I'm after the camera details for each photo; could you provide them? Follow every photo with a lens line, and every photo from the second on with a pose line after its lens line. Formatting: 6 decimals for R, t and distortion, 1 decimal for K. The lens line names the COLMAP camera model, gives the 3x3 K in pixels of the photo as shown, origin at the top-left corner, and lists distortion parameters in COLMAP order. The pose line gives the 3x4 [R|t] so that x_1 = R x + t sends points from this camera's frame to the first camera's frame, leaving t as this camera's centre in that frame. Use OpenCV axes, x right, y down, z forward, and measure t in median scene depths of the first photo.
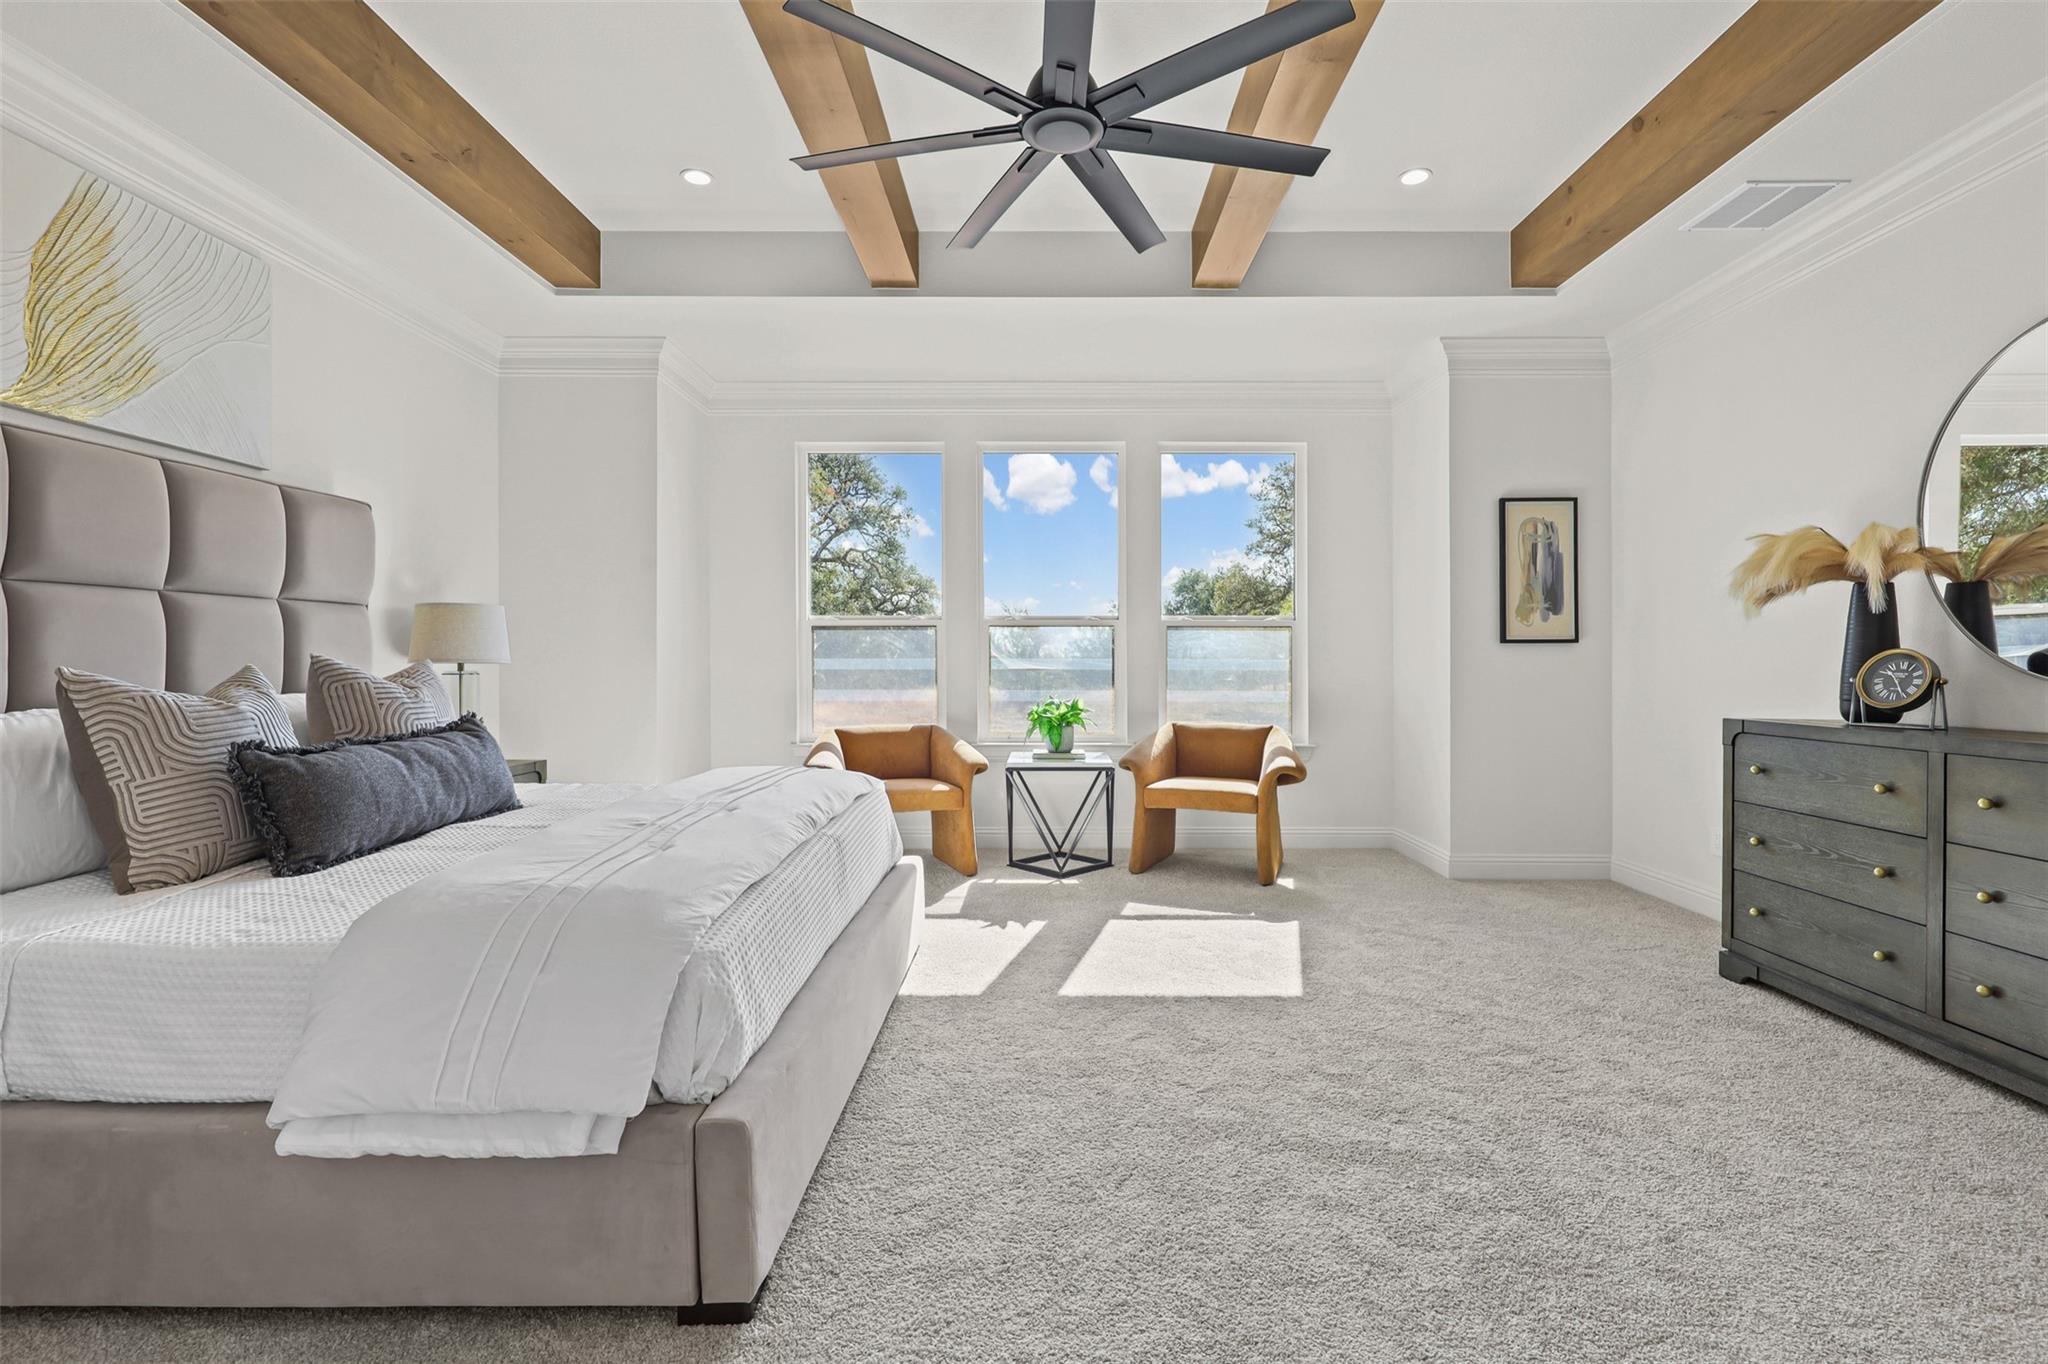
lens RADIAL K [[938.0, 0, 1032.9], [0, 938.0, 675.0], [0, 0, 1]] dist [-0.023034, 0.008470]
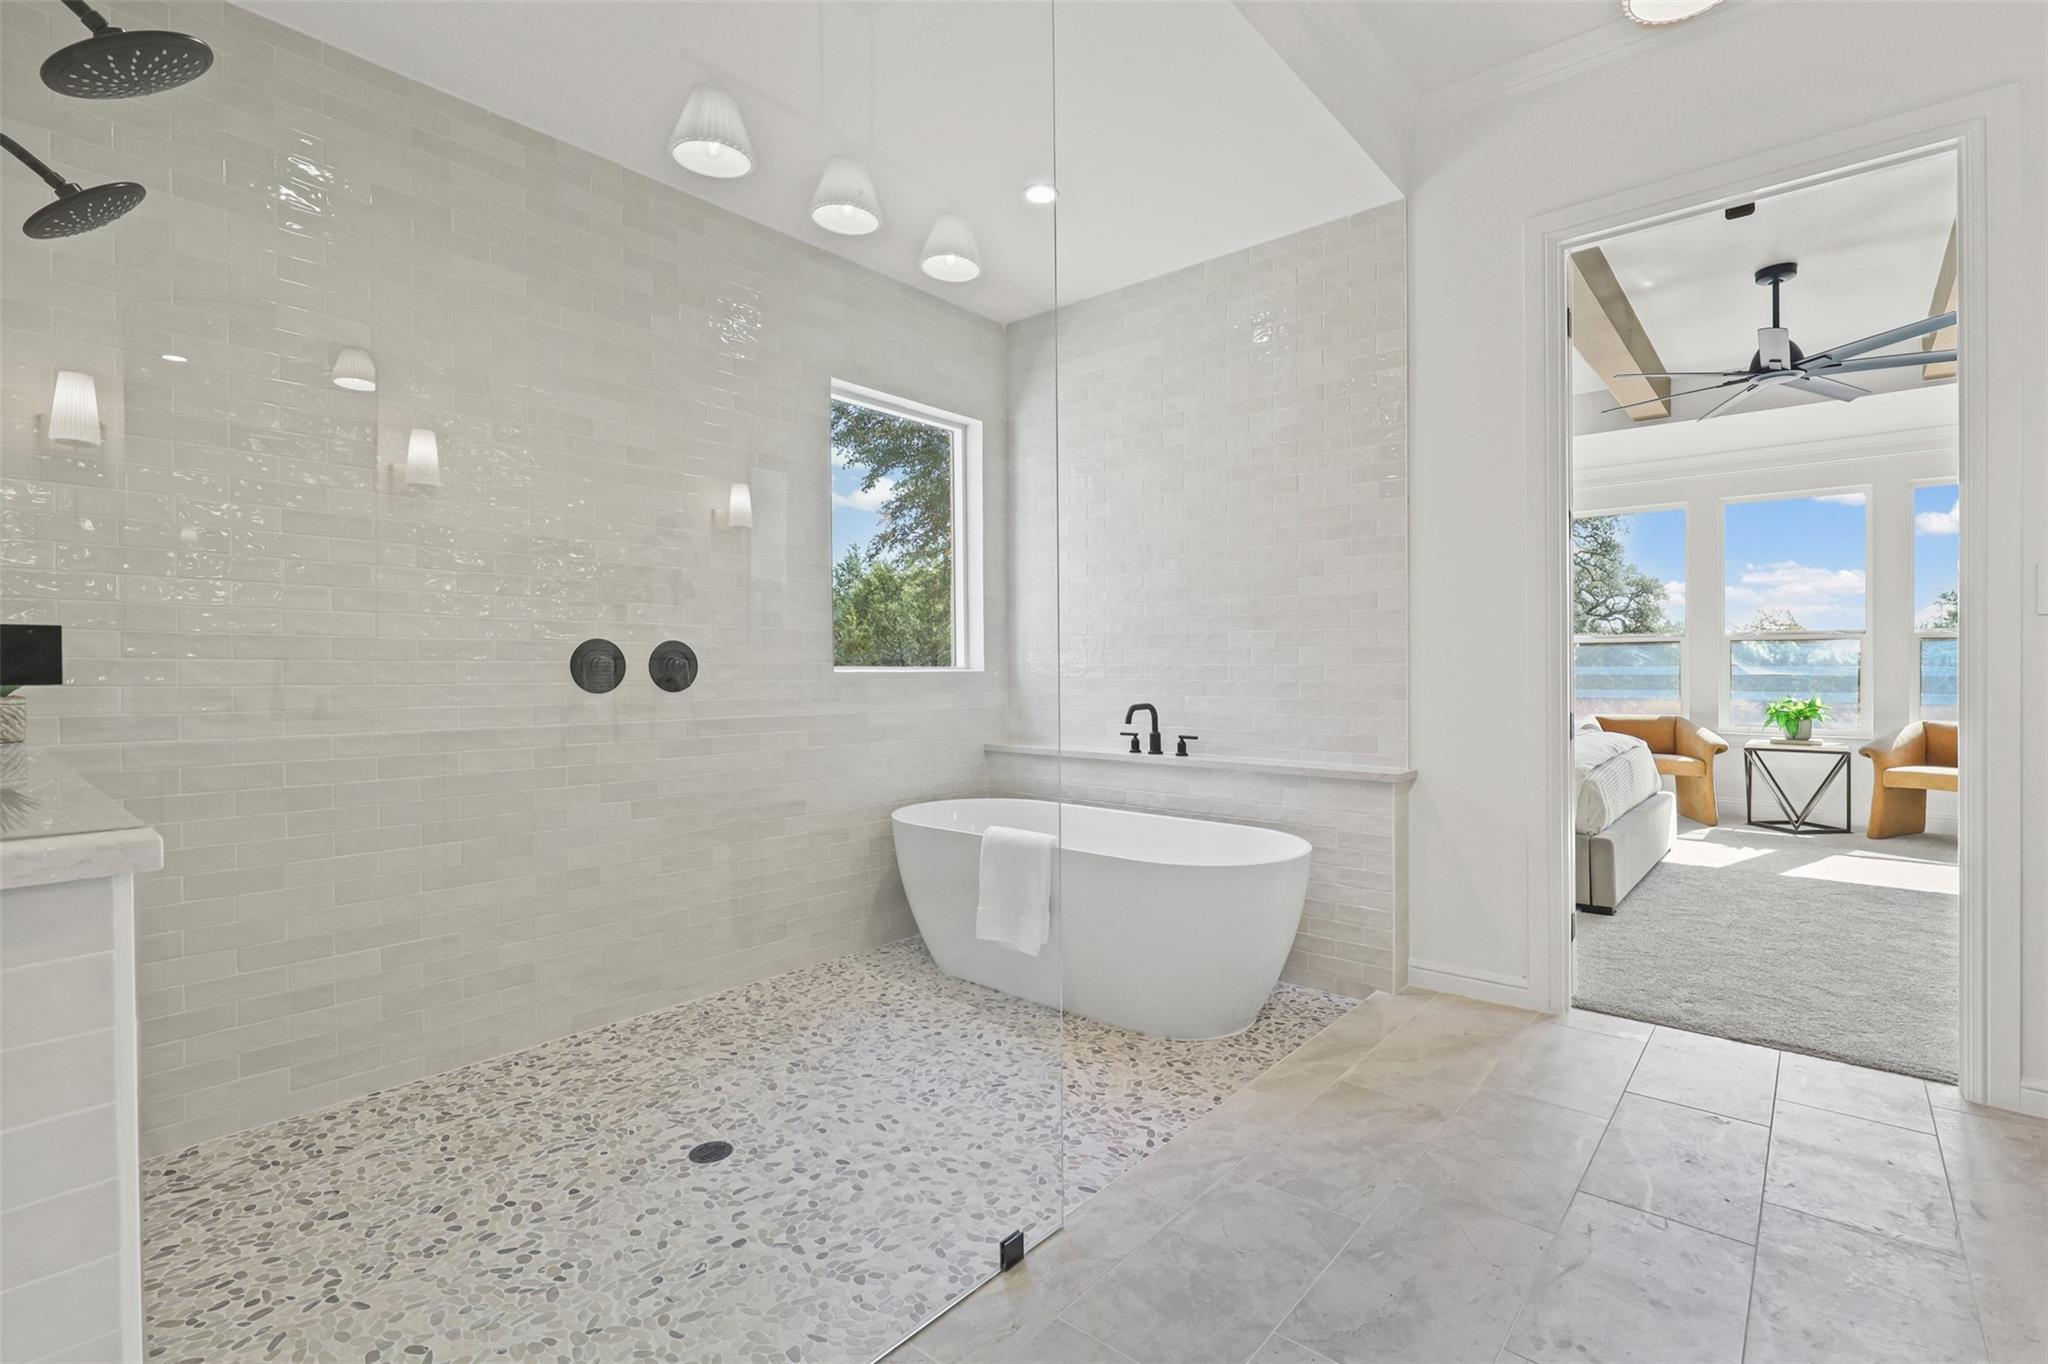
lens RADIAL K [[938.0, 0, 1032.9], [0, 938.0, 675.0], [0, 0, 1]] dist [-0.023034, 0.008470]
pose [[0.767586, 0.001490, -0.640944, 0.038743], [-0.007435, 0.999951, -0.006579, 0.010251], [0.640902, 0.009816, 0.767560, -0.635741]]
